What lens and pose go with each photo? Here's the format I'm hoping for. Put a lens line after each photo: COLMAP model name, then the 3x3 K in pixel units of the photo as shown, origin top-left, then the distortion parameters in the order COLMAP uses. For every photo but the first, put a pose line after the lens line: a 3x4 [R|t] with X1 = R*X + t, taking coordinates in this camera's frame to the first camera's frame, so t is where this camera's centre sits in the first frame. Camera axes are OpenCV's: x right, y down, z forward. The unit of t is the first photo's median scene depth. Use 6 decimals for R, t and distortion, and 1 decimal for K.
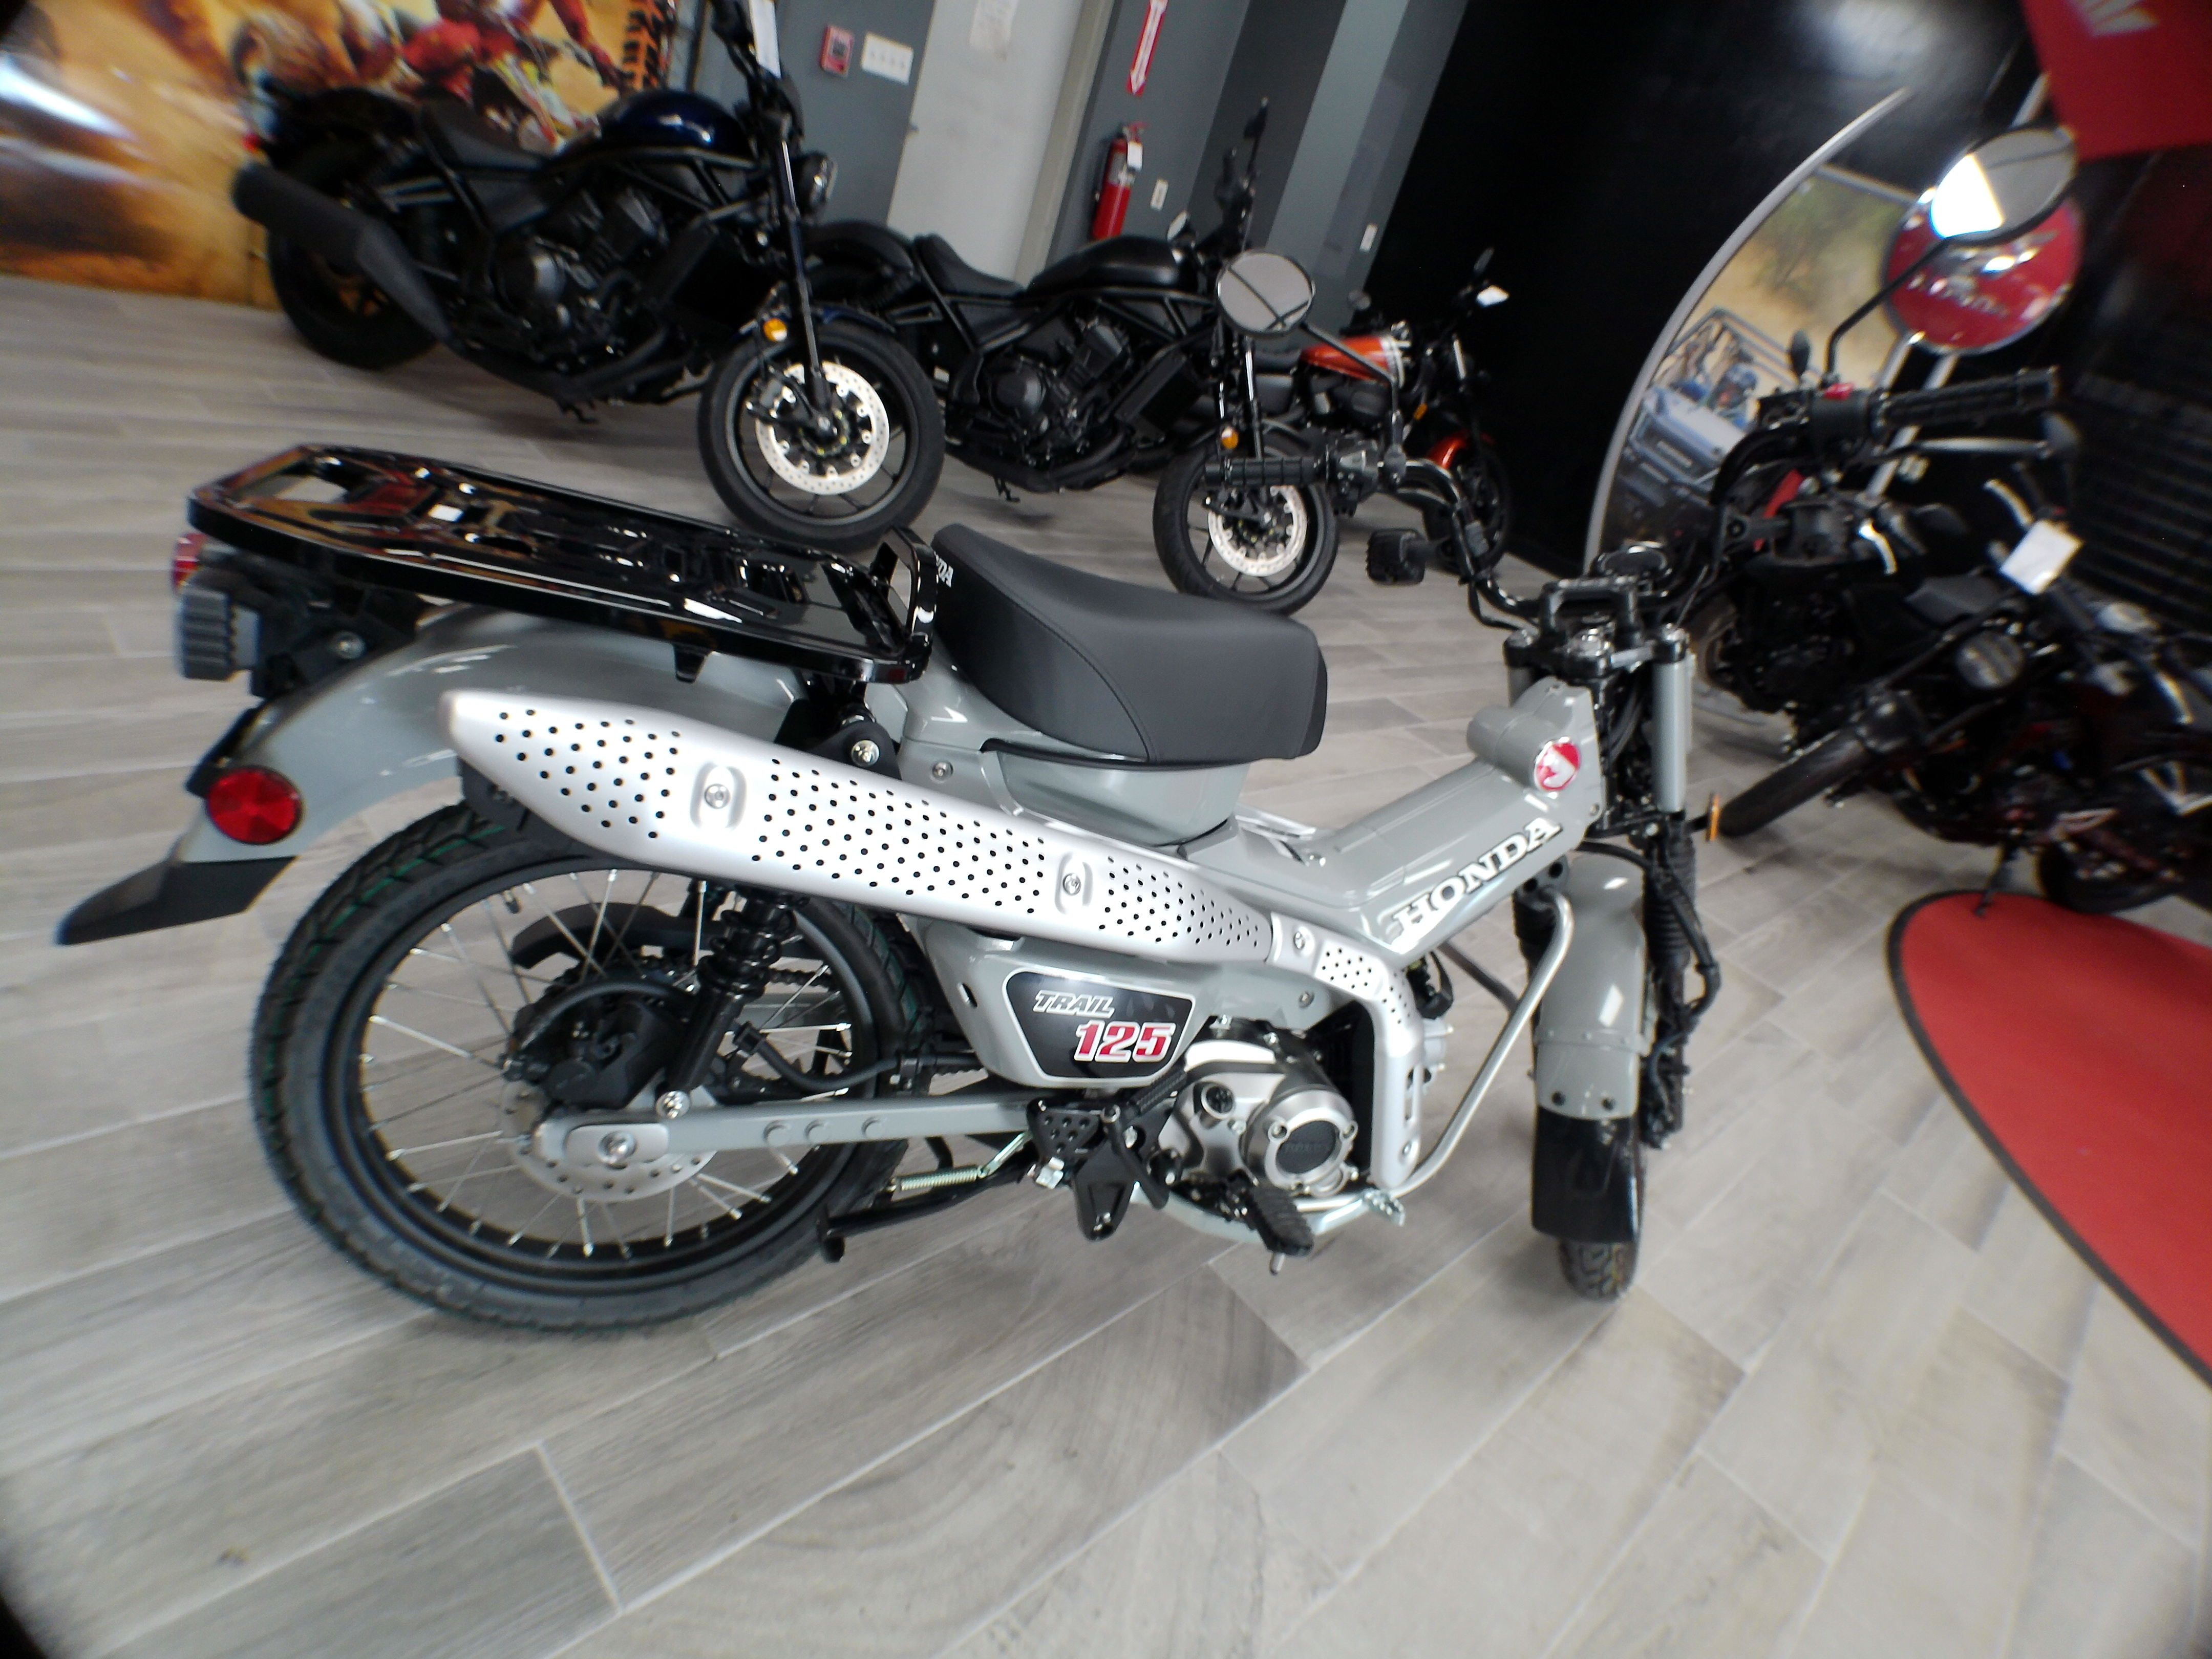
lens RADIAL K [[1197.2, 0, 1140.3], [0, 1197.2, 825.3], [0, 0, 1]] dist [-0.045526, 0.001874]
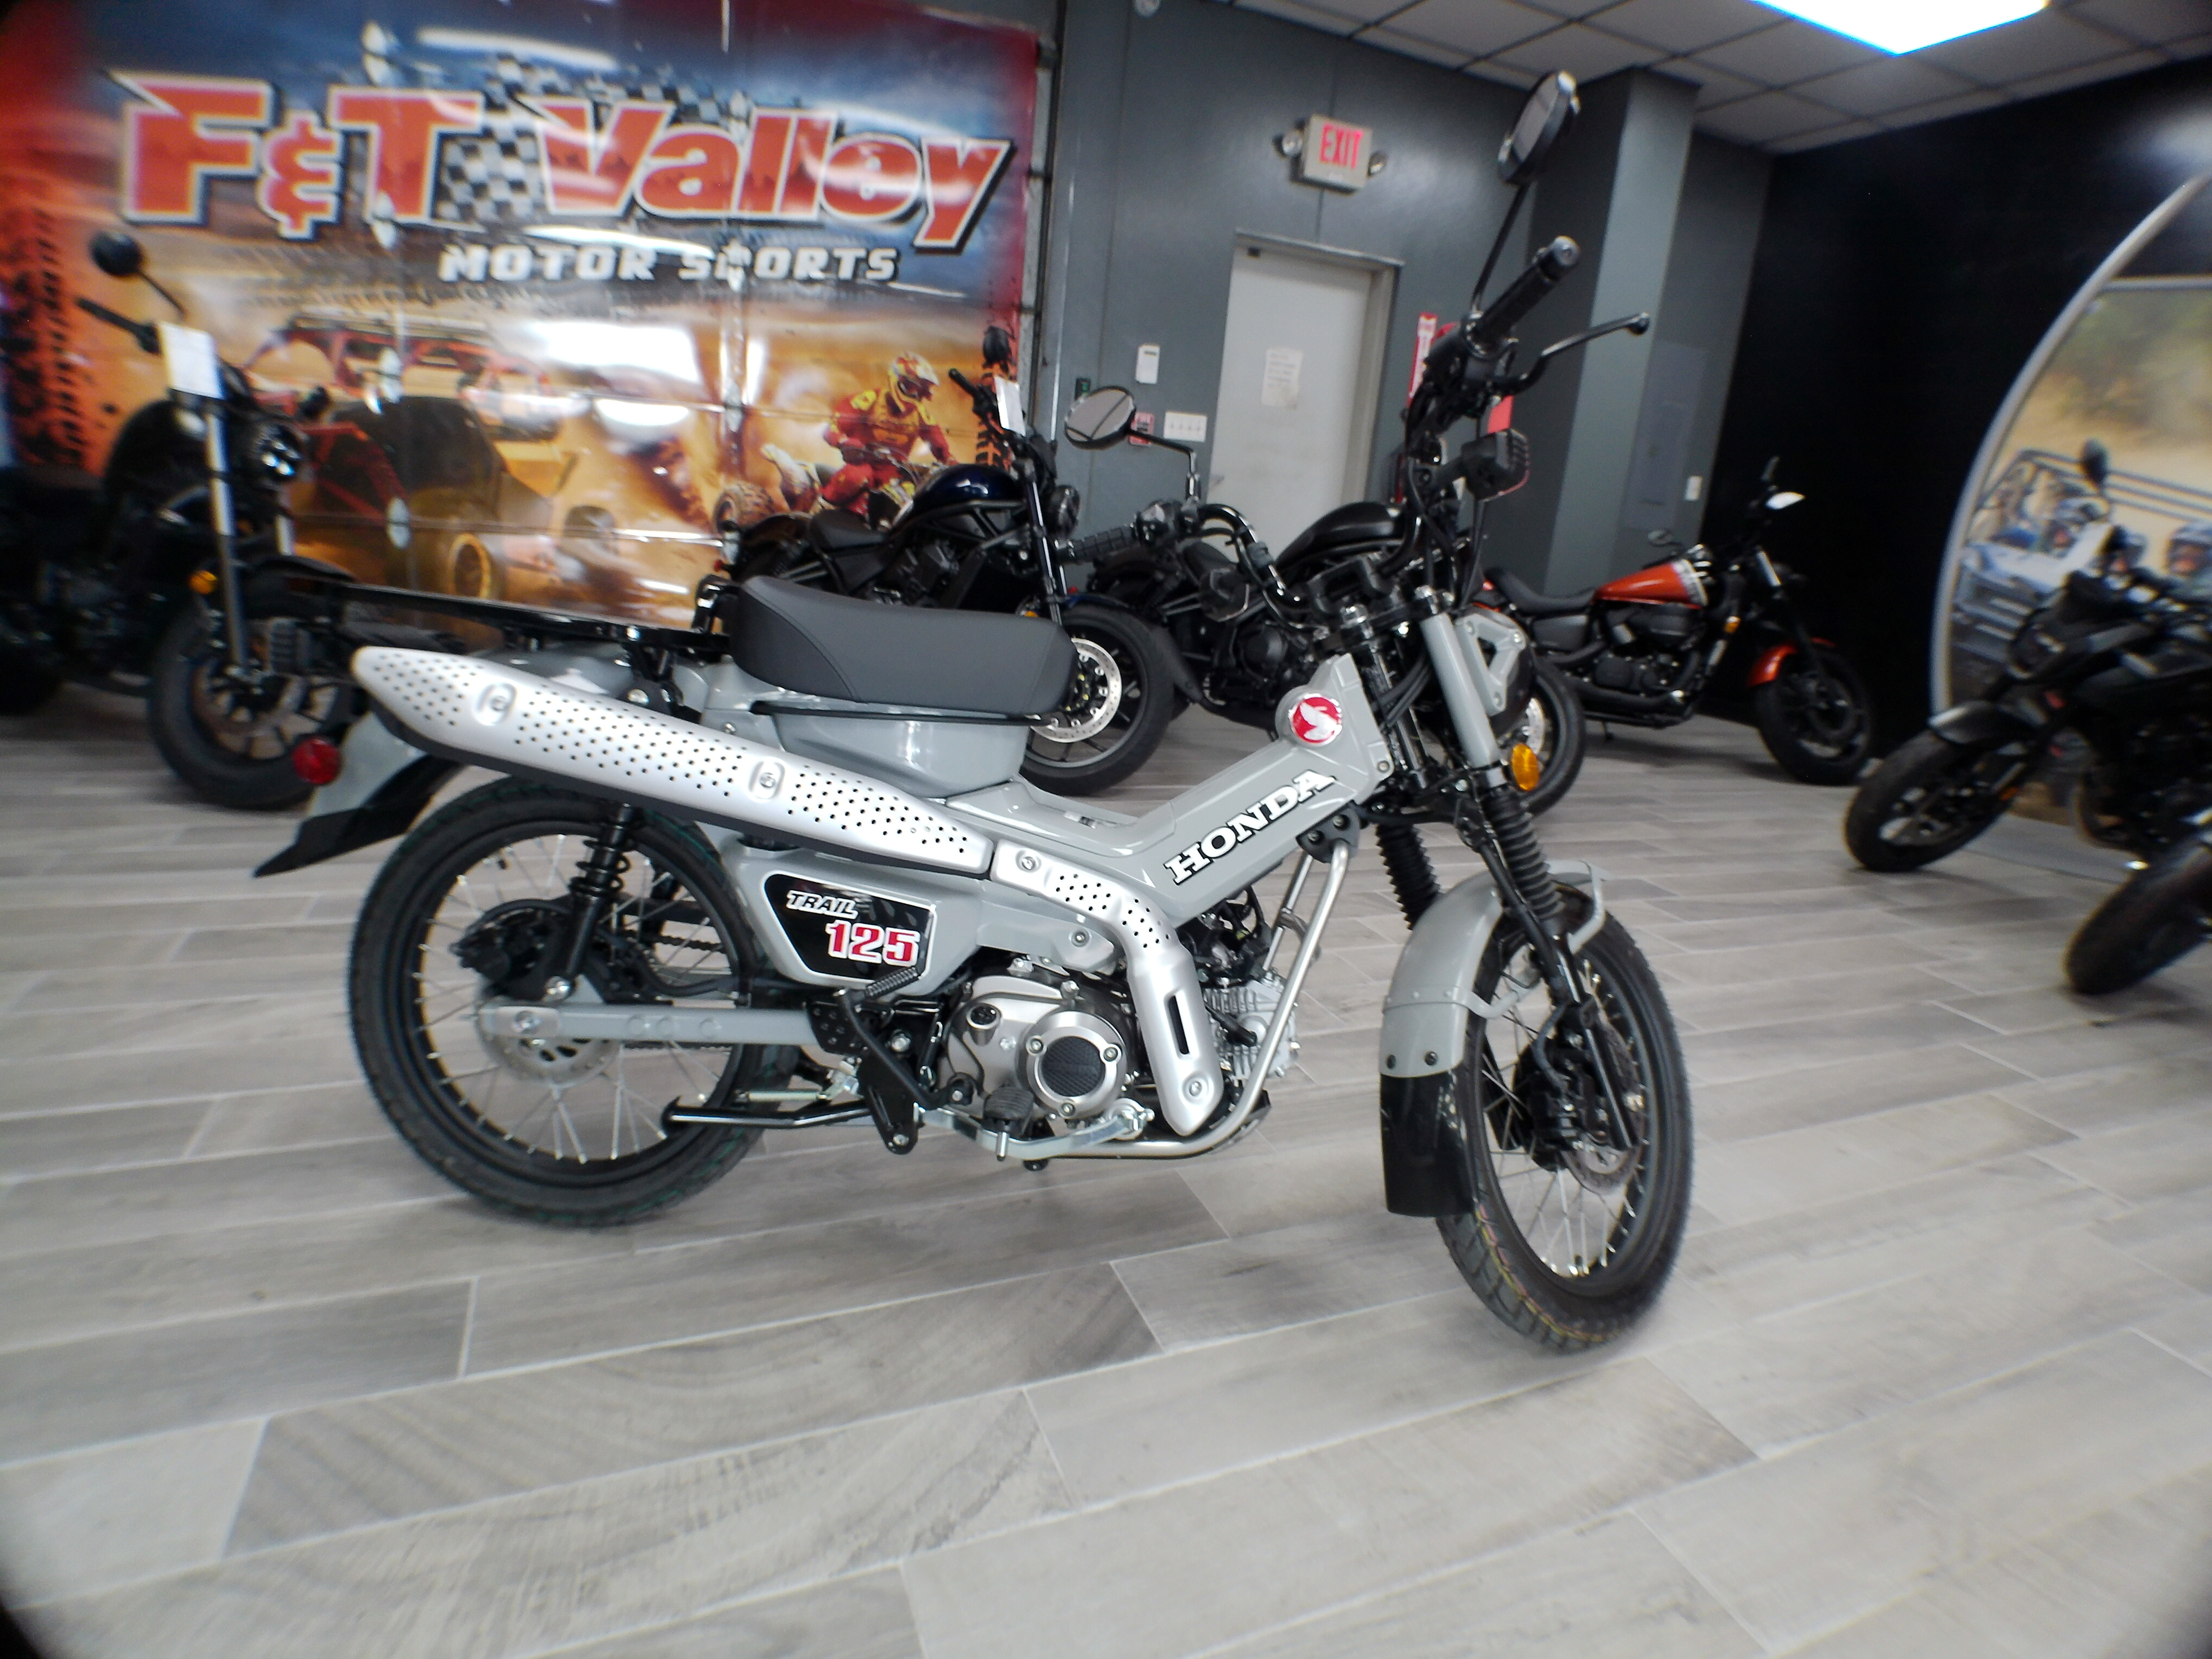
lens RADIAL K [[1197.2, 0, 1140.3], [0, 1197.2, 825.3], [0, 0, 1]] dist [-0.045526, 0.001874]
pose [[0.915959, -0.115433, -0.384310, 0.526525], [0.000706, 0.958192, -0.286125, 0.303724], [0.401271, 0.261808, 0.877746, 0.008369]]
